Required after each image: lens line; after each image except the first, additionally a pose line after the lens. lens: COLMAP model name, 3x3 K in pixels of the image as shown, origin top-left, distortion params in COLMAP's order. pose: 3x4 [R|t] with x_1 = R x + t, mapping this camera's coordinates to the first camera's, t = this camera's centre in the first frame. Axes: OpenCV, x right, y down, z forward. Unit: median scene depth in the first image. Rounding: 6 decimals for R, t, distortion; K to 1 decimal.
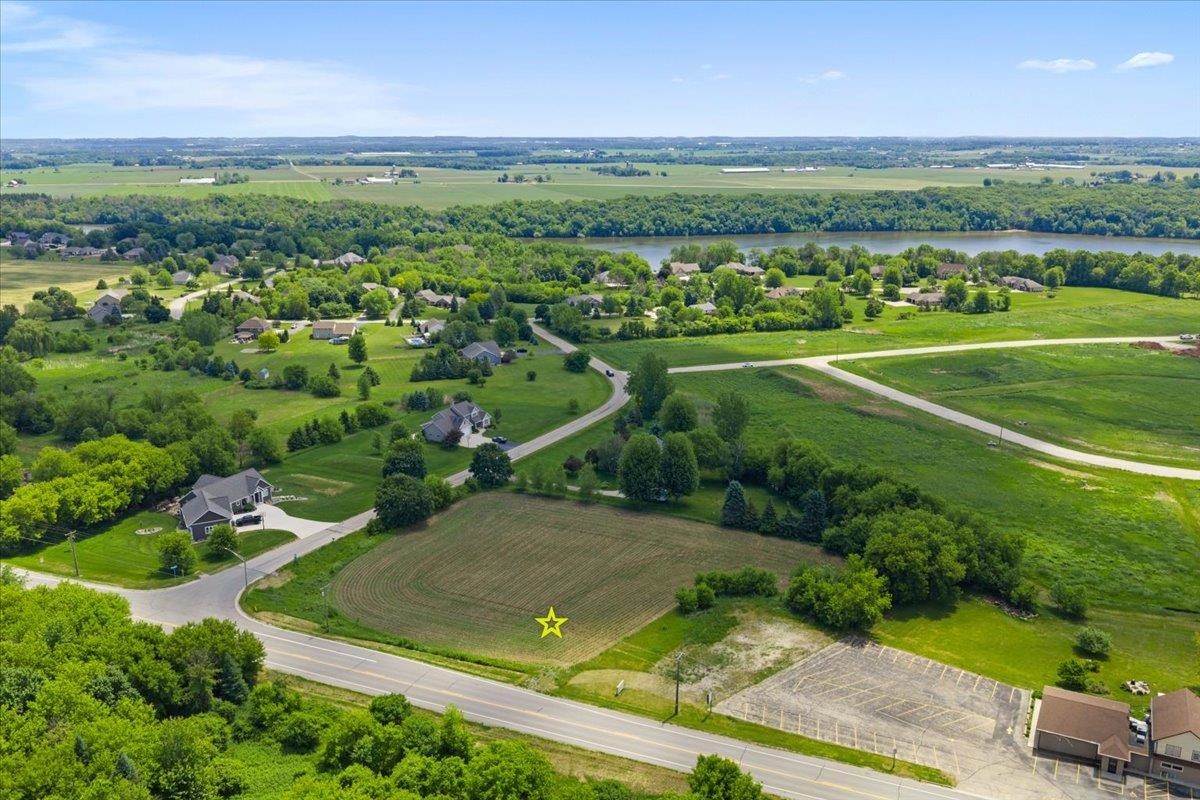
lens RADIAL K [[998.1, 0, 600.6], [0, 998.1, 396.3], [0, 0, 1]] dist [0.018760, -0.036924]
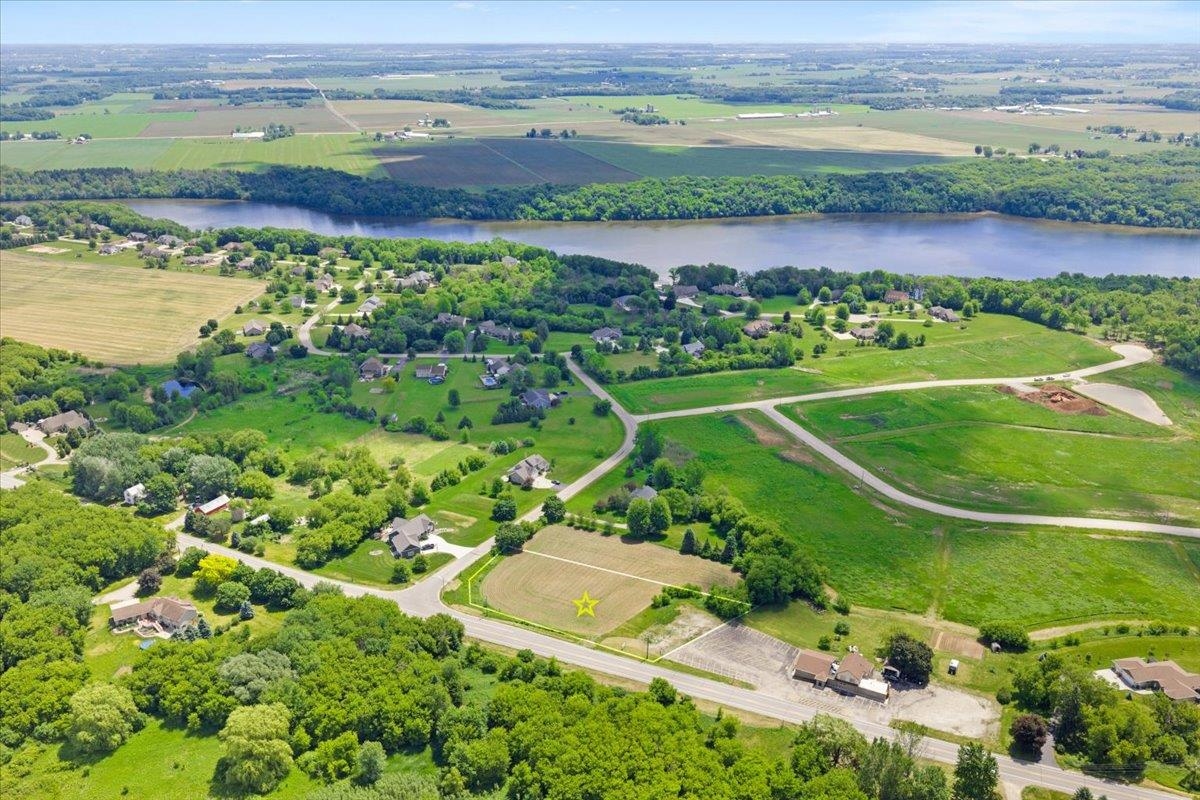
lens RADIAL K [[998.1, 0, 600.6], [0, 998.1, 392.6], [0, 0, 1]] dist [0.018760, -0.036924]
pose [[0.999764, 0.006596, -0.020721, 0.003514], [-0.004743, 0.996085, 0.088270, -0.151910], [0.021222, -0.088150, 0.995881, -0.381251]]
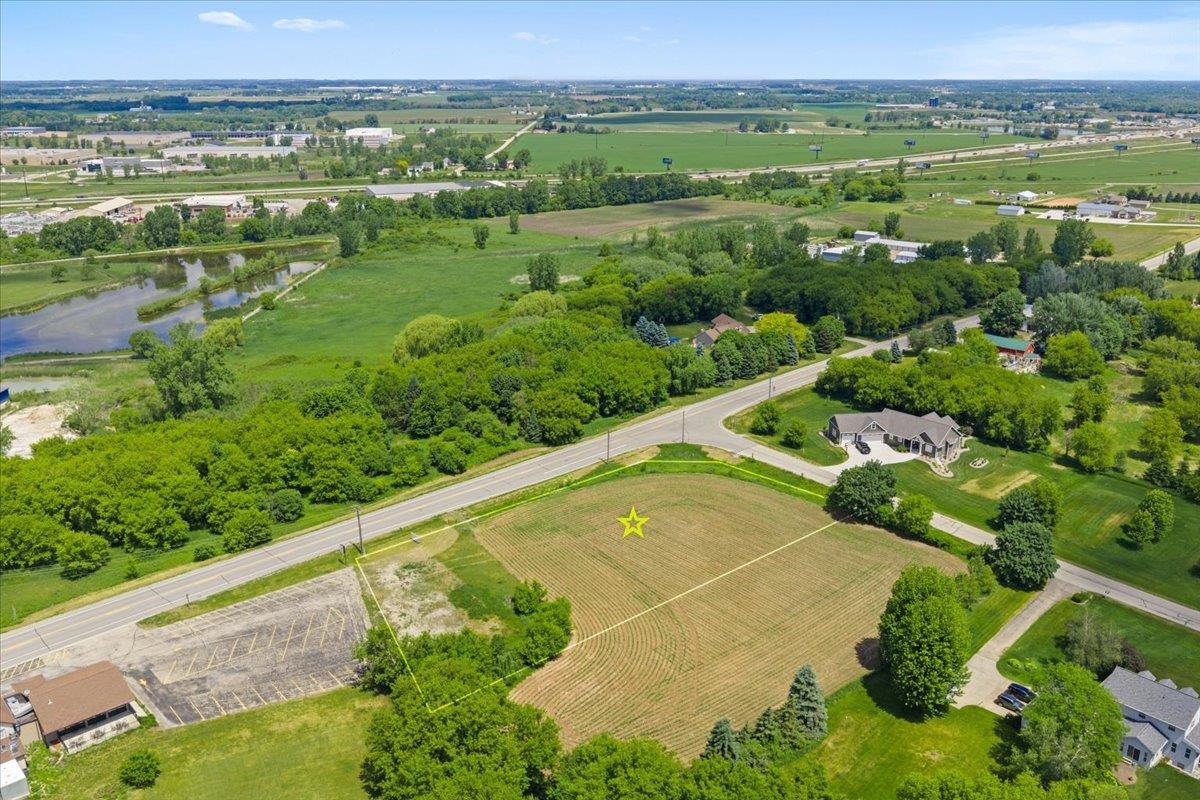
lens RADIAL K [[998.1, 0, 595.7], [0, 998.1, 403.7], [0, 0, 1]] dist [0.018760, -0.036924]
pose [[-0.343771, 0.293826, -0.891902, 0.309193], [-0.232258, 0.893674, 0.383930, -0.117737], [0.909878, 0.339135, -0.238976, 0.451898]]
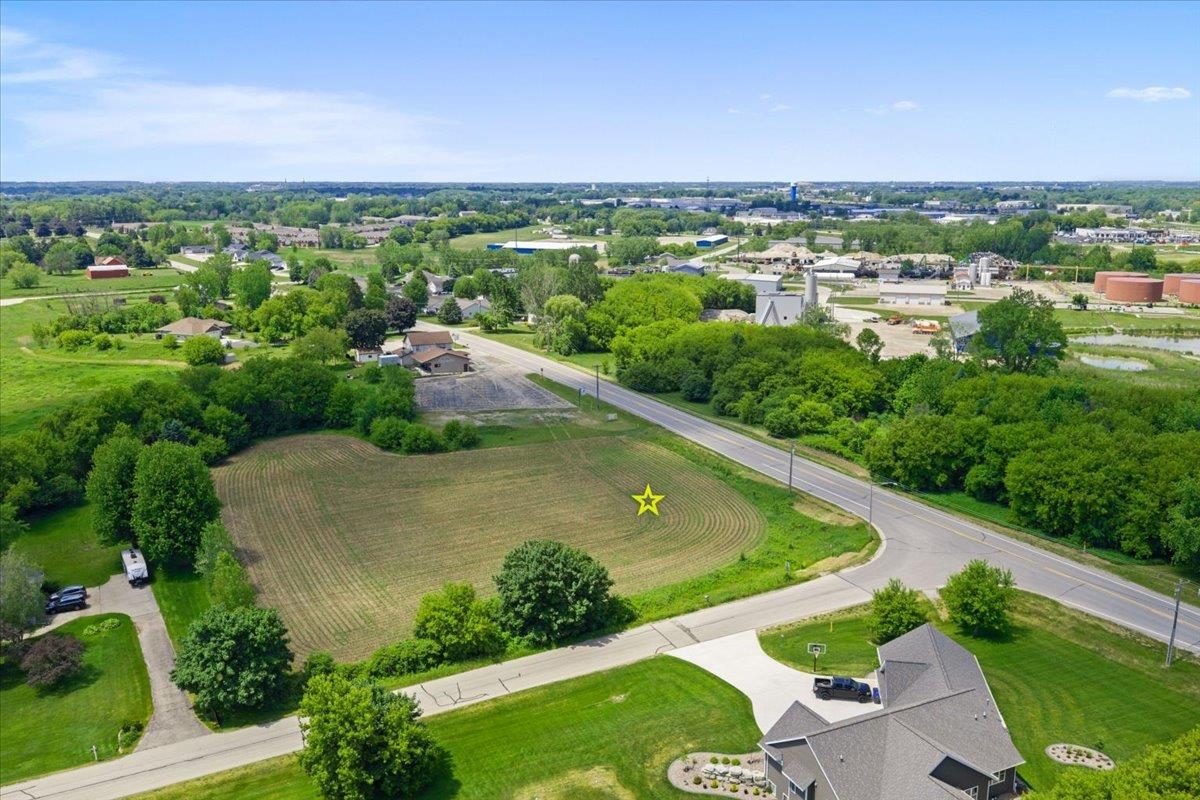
lens RADIAL K [[998.1, 0, 605.6], [0, 998.1, 397.2], [0, 0, 1]] dist [0.018760, -0.036924]
pose [[-0.800313, -0.123343, 0.586758, -0.235835], [0.153755, 0.903669, 0.399676, -0.083854], [-0.579533, 0.410083, -0.704254, 0.606988]]
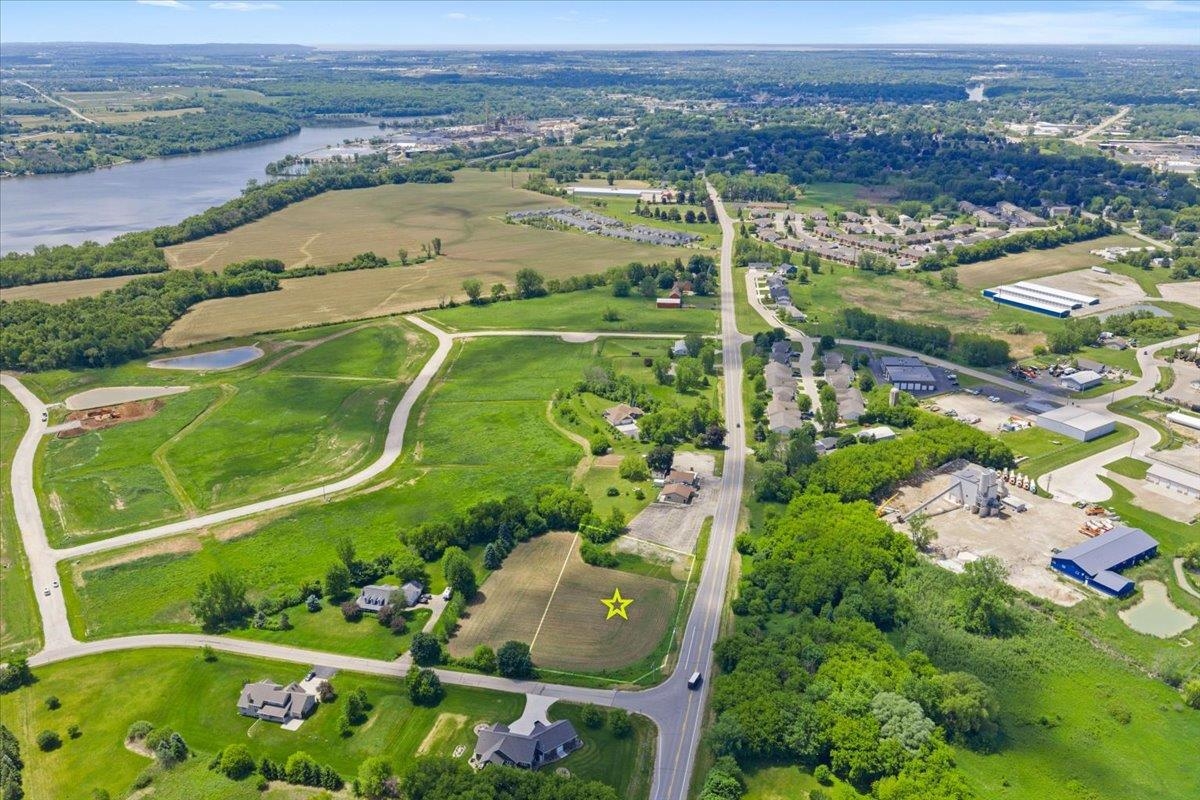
lens RADIAL K [[998.1, 0, 602.2], [0, 998.1, 396.6], [0, 0, 1]] dist [0.018760, -0.036924]
pose [[-0.218305, -0.326096, 0.919785, -0.696032], [0.242924, 0.894691, 0.374856, -0.366275], [-0.945162, 0.305270, -0.116099, 0.434236]]
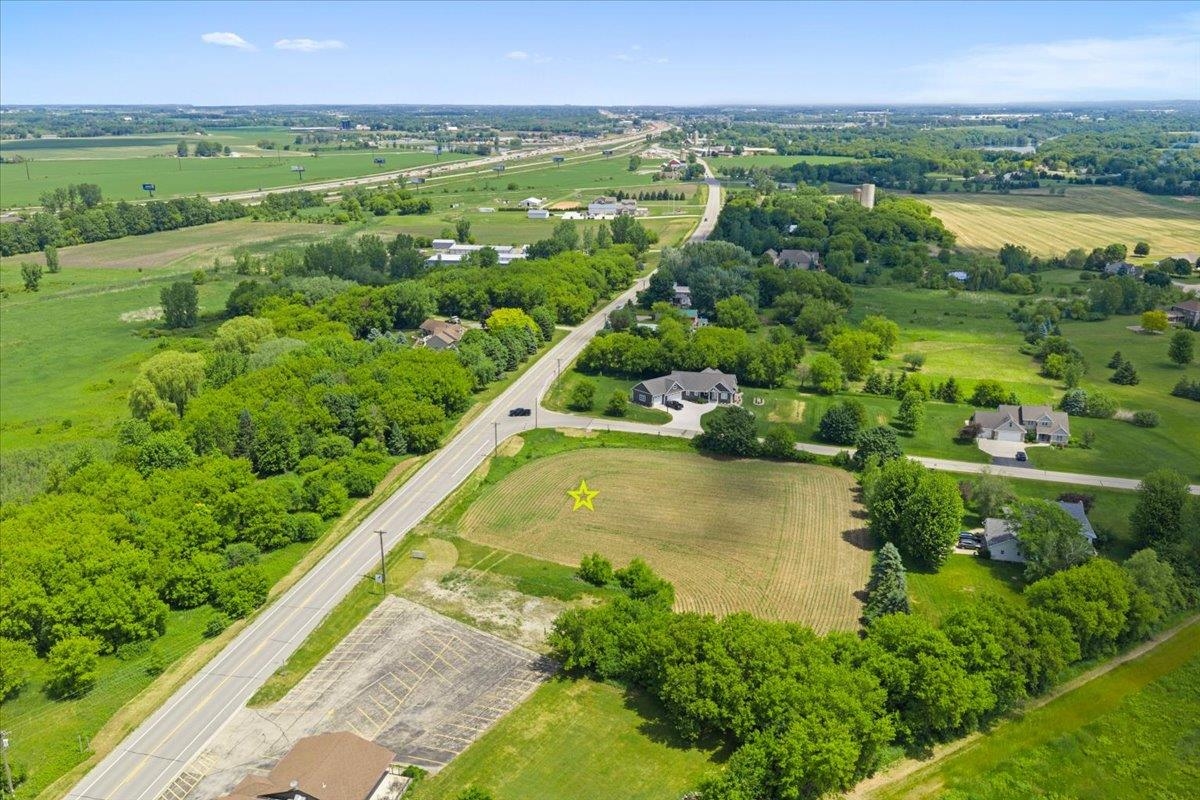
lens RADIAL K [[998.1, 0, 604.9], [0, 998.1, 398.6], [0, 0, 1]] dist [0.018760, -0.036924]
pose [[0.233472, 0.278730, -0.931558, 0.346931], [-0.243068, 0.944349, 0.221638, -0.060158], [0.941493, 0.174685, 0.288229, 0.263554]]
